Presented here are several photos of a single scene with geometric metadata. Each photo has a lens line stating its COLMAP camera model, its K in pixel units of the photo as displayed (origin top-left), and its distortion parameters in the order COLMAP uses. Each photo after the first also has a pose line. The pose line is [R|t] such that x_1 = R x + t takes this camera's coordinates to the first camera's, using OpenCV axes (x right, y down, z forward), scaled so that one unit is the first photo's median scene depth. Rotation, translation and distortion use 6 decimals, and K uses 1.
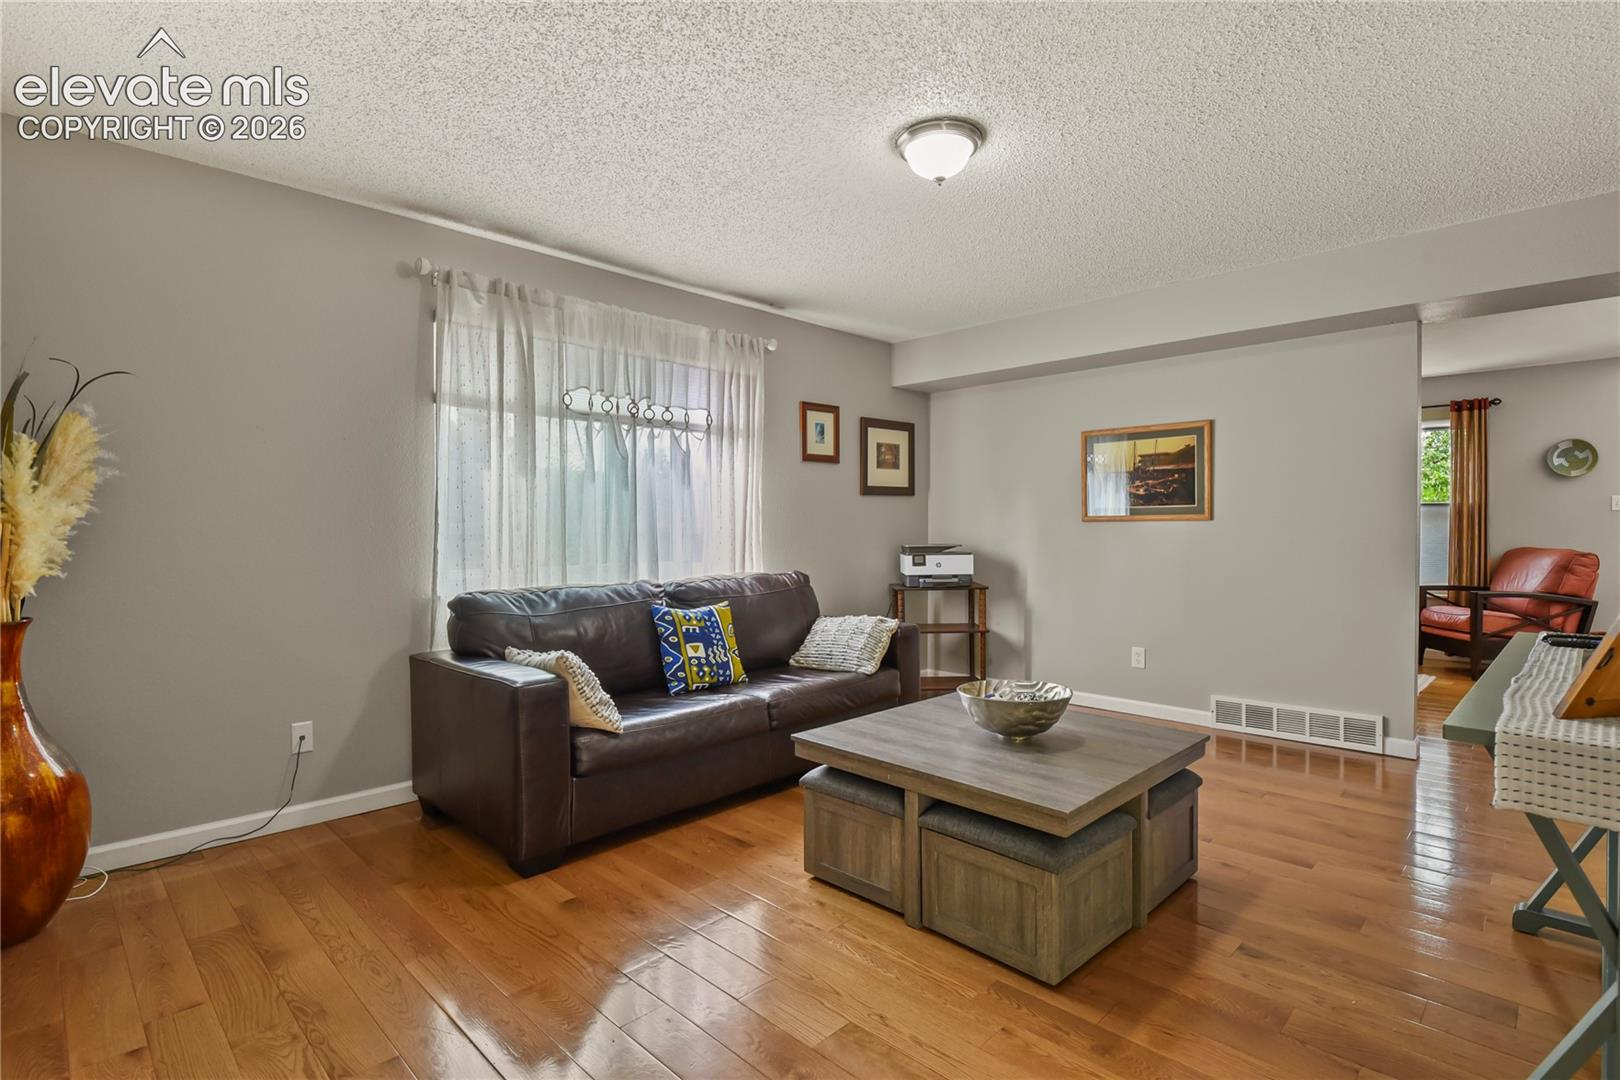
lens RADIAL K [[786.0, 0, 818.6], [0, 786.0, 533.6], [0, 0, 1]] dist [-0.001523, -0.004183]
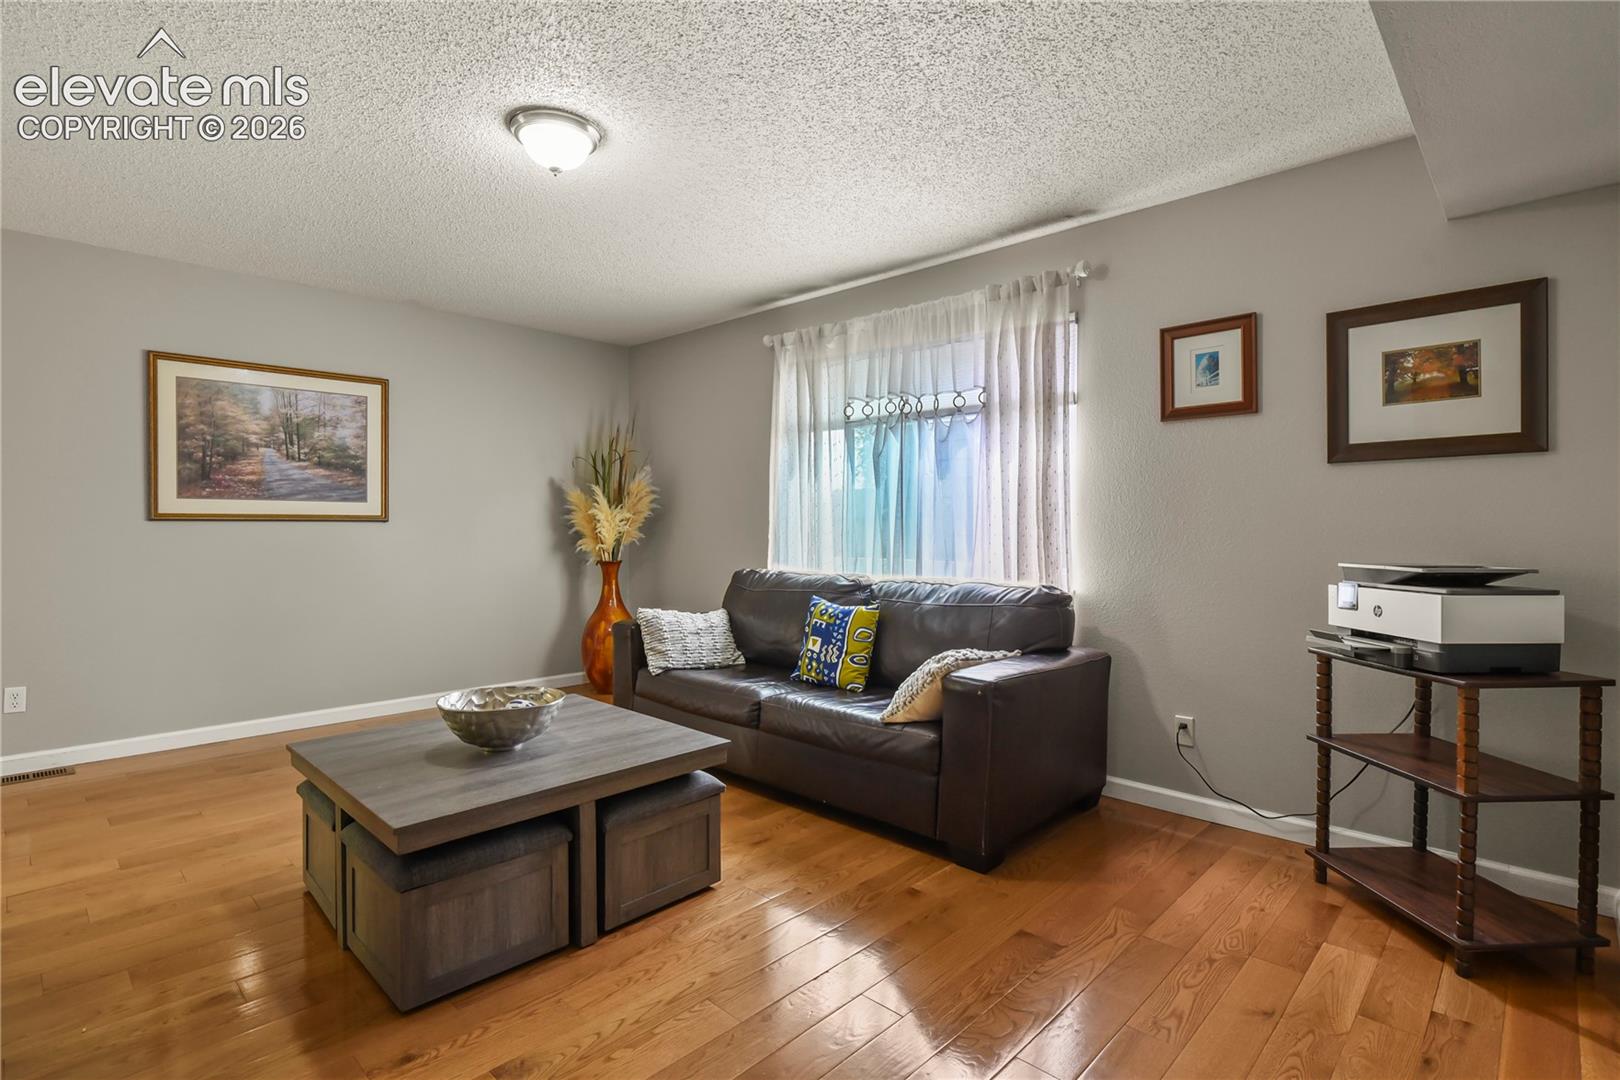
lens RADIAL K [[786.0, 0, 821.8], [0, 786.0, 535.7], [0, 0, 1]] dist [-0.001523, -0.004183]
pose [[0.013834, 0.018114, -0.999740, 0.861758], [-0.010352, 0.999785, 0.017972, -0.010897], [0.999851, 0.010101, 0.014019, 0.991982]]
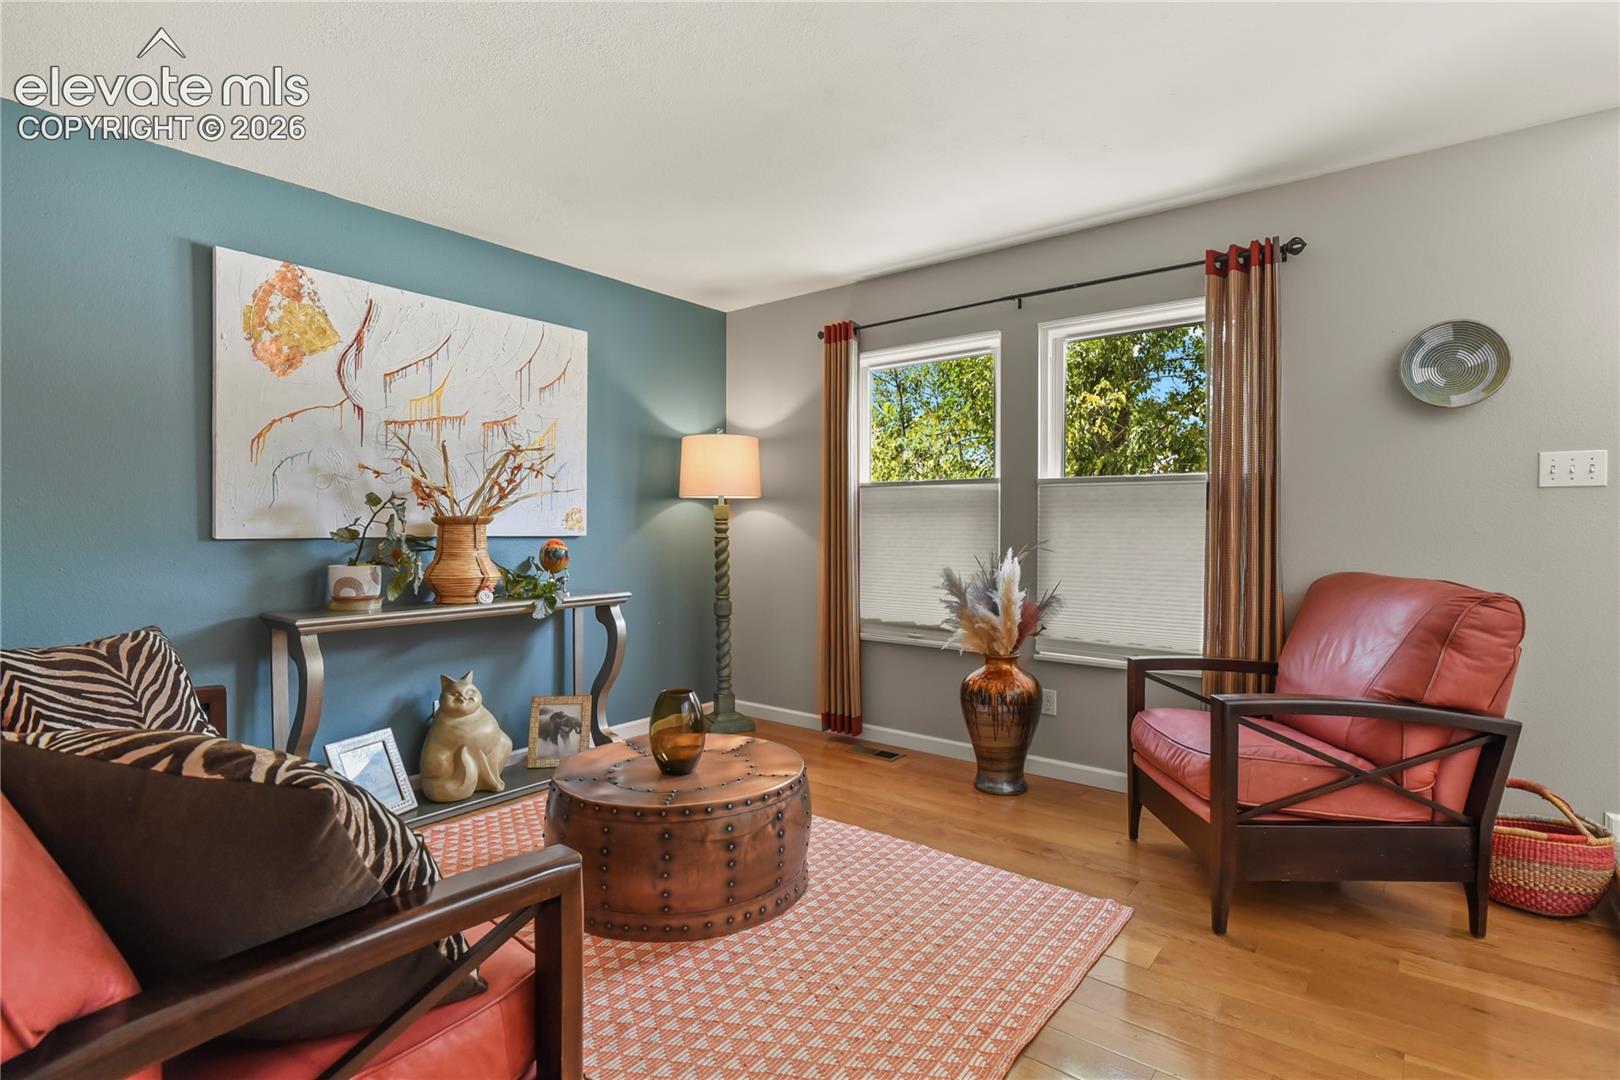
lens RADIAL K [[786.0, 0, 814.3], [0, 786.0, 535.7], [0, 0, 1]] dist [-0.001523, -0.004183]
pose [[0.995204, -0.004424, 0.097717, 0.360643], [0.004009, 0.999982, 0.004449, -0.004010], [-0.097735, -0.004036, 0.995204, 0.381844]]
